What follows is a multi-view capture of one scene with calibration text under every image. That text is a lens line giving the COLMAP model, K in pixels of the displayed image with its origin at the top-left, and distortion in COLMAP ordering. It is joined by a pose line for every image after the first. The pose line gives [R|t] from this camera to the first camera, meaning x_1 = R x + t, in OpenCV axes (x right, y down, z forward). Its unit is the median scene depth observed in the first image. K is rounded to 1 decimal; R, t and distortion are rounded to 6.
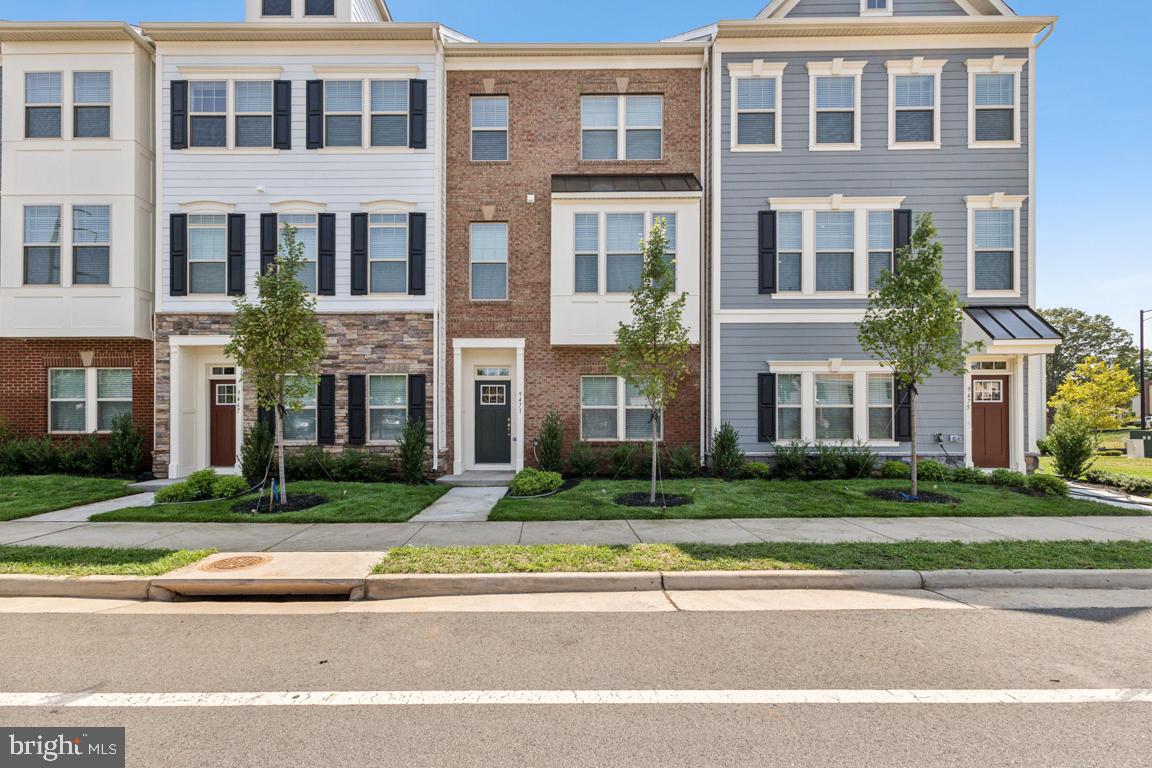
lens RADIAL K [[504.7, 0, 576.7], [0, 504.7, 389.3], [0, 0, 1]] dist [0.003379, 0.000280]
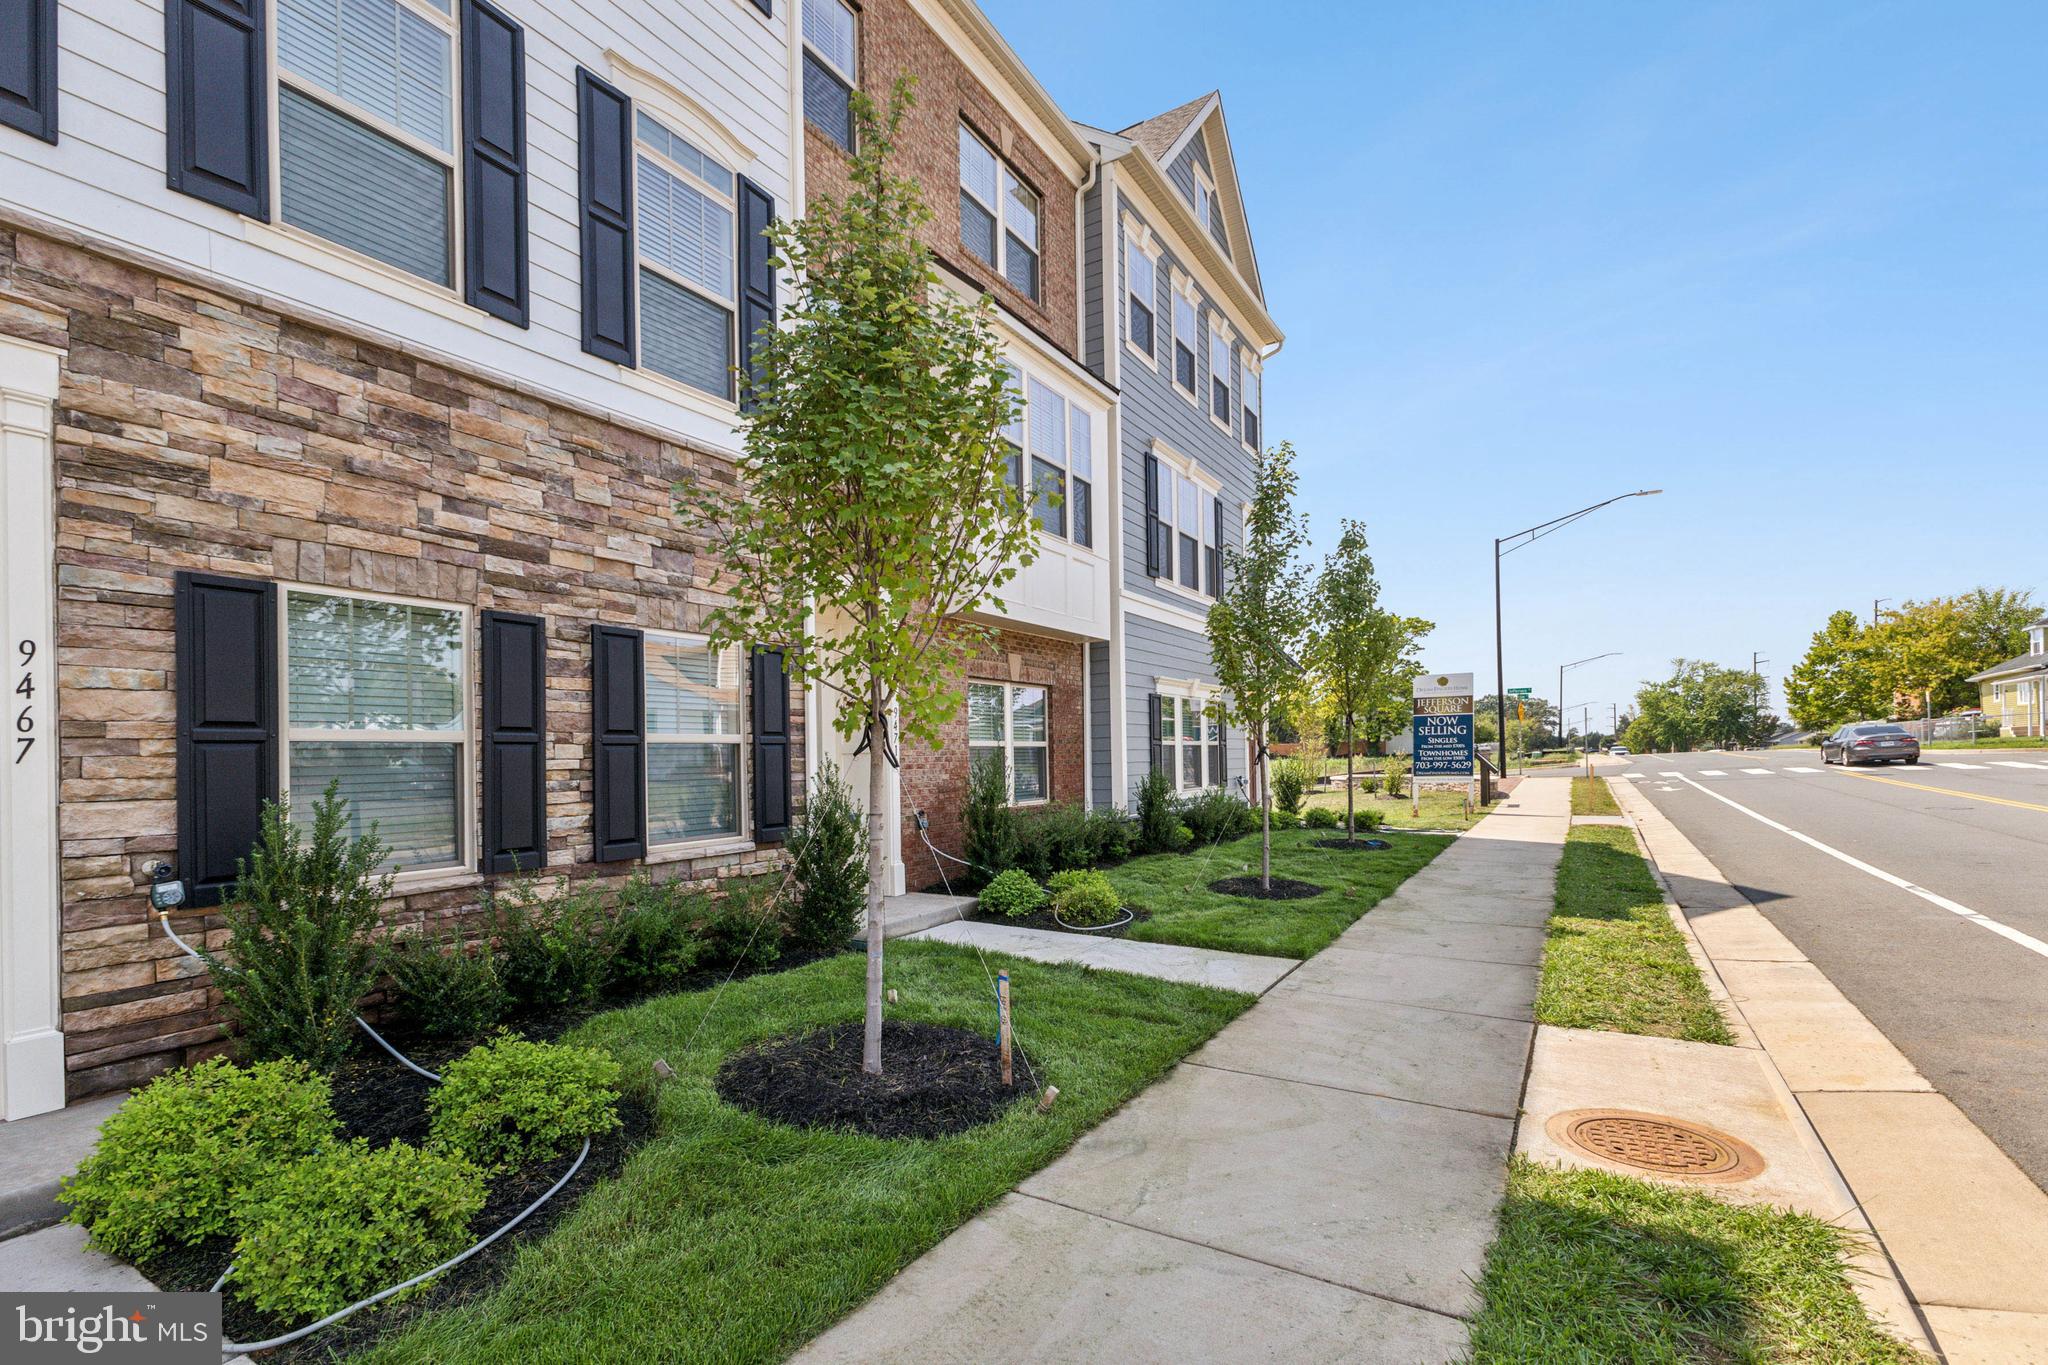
lens RADIAL K [[897.2, 0, 1021.8], [0, 897.2, 746.8], [0, 0, 1]] dist [0.003379, 0.000280]
pose [[0.532822, 0.000758, 0.846227, -0.751134], [0.003193, 0.999991, -0.002907, 0.042980], [-0.846222, 0.004251, 0.532814, 0.516359]]
